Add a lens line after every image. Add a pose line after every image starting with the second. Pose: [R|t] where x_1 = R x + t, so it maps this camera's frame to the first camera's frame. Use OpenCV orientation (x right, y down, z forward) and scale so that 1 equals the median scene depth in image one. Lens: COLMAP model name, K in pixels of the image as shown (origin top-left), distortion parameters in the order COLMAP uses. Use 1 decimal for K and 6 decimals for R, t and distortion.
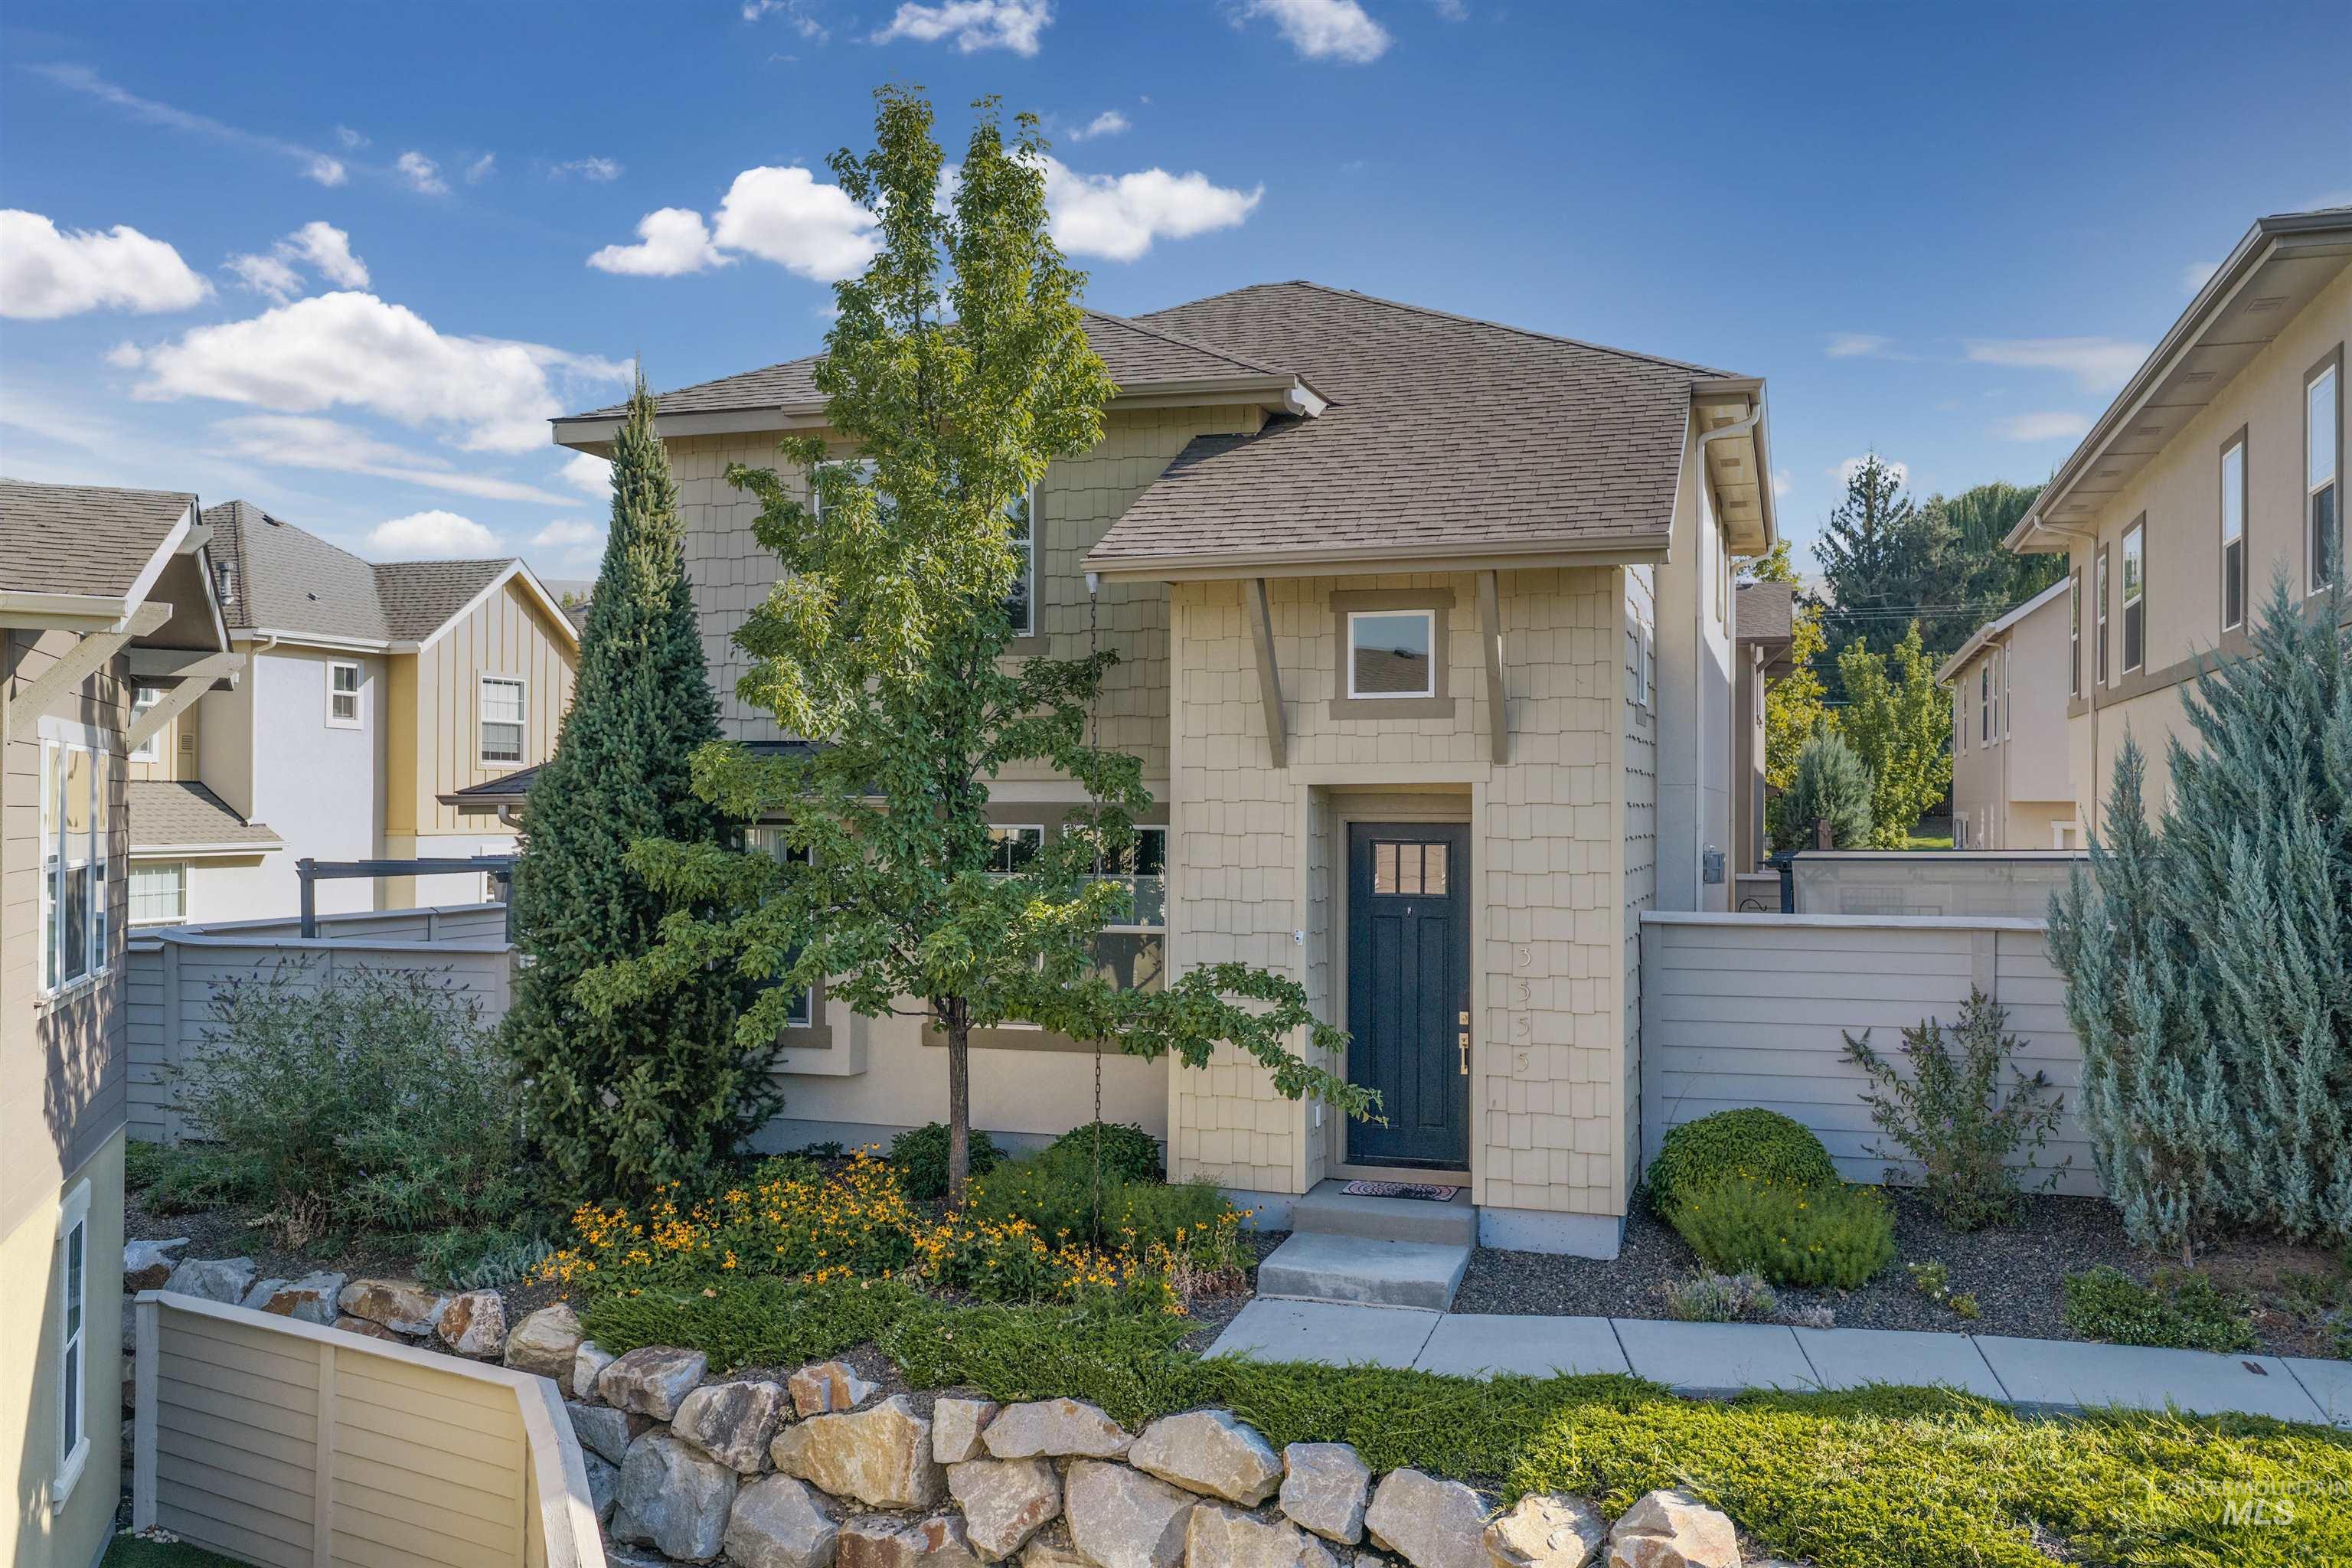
lens RADIAL K [[1962.6, 0, 1169.3], [0, 1962.6, 784.1], [0, 0, 1]] dist [0.009871, -0.017634]
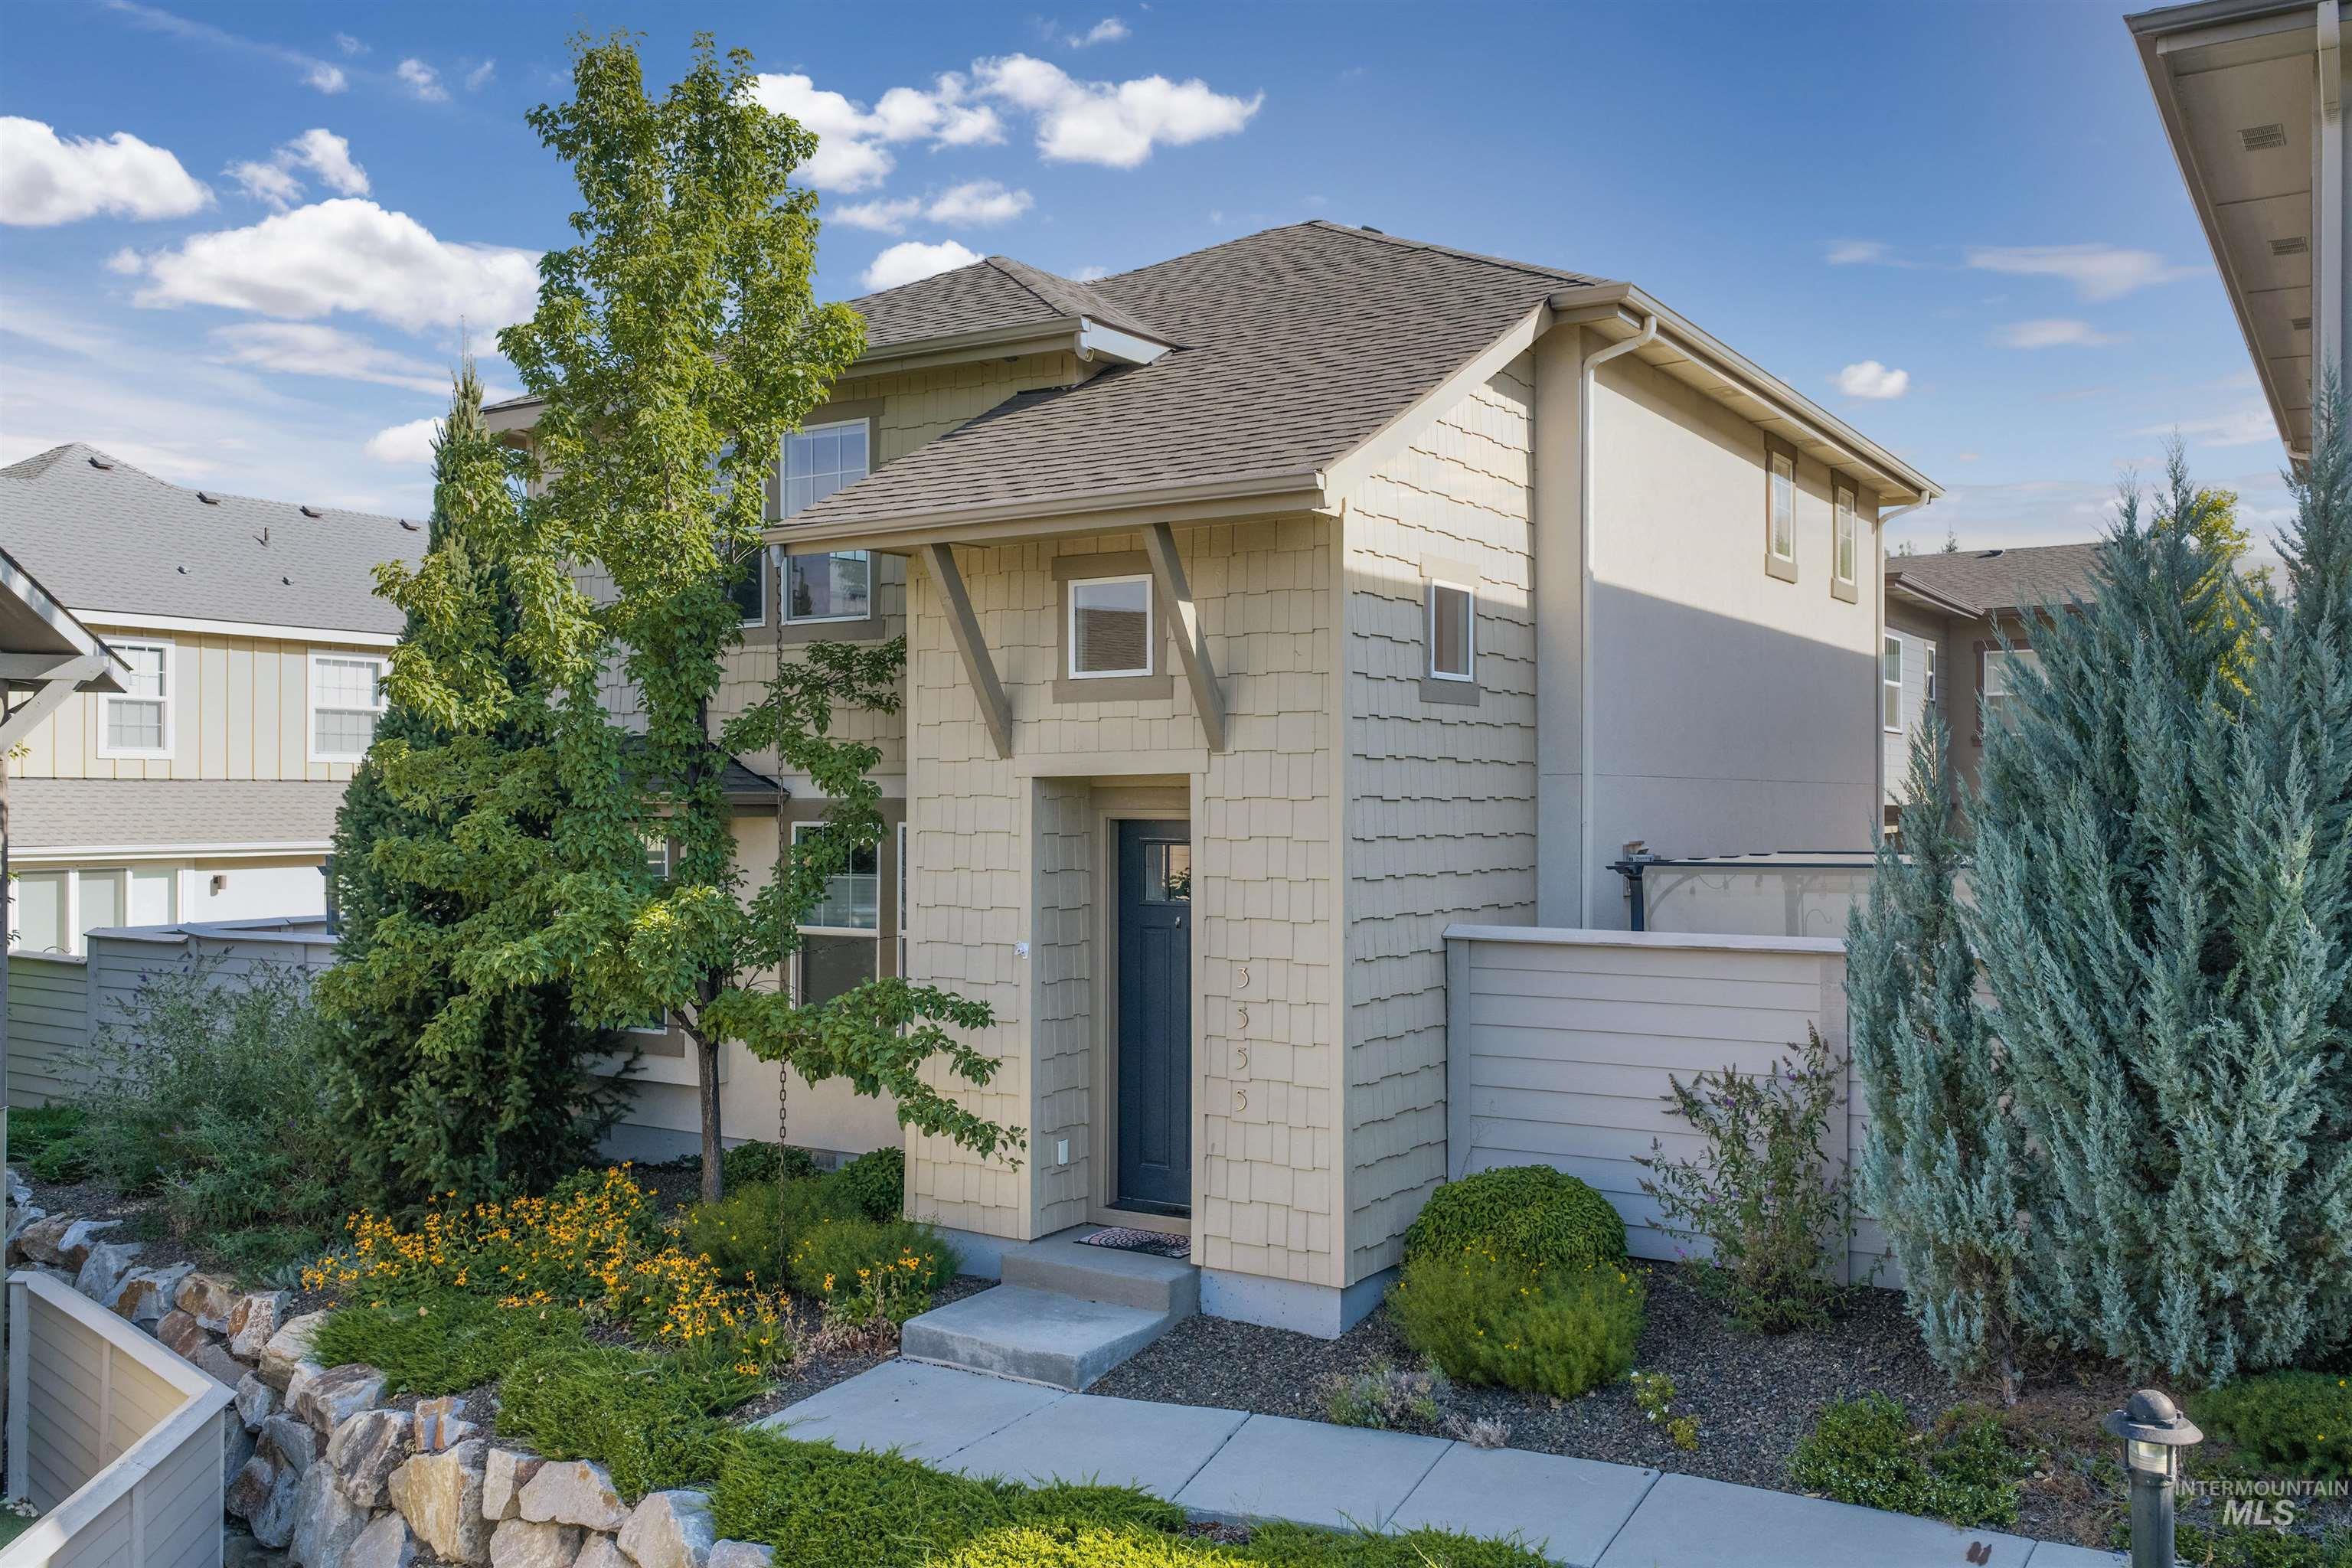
lens RADIAL K [[1962.6, 0, 1179.8], [0, 1962.6, 789.3], [0, 0, 1]] dist [0.009871, -0.017634]
pose [[0.966712, -0.005134, -0.255817, 0.378017], [0.006427, 0.999970, 0.004220, 0.002607], [0.255788, -0.005723, 0.966716, 0.171943]]
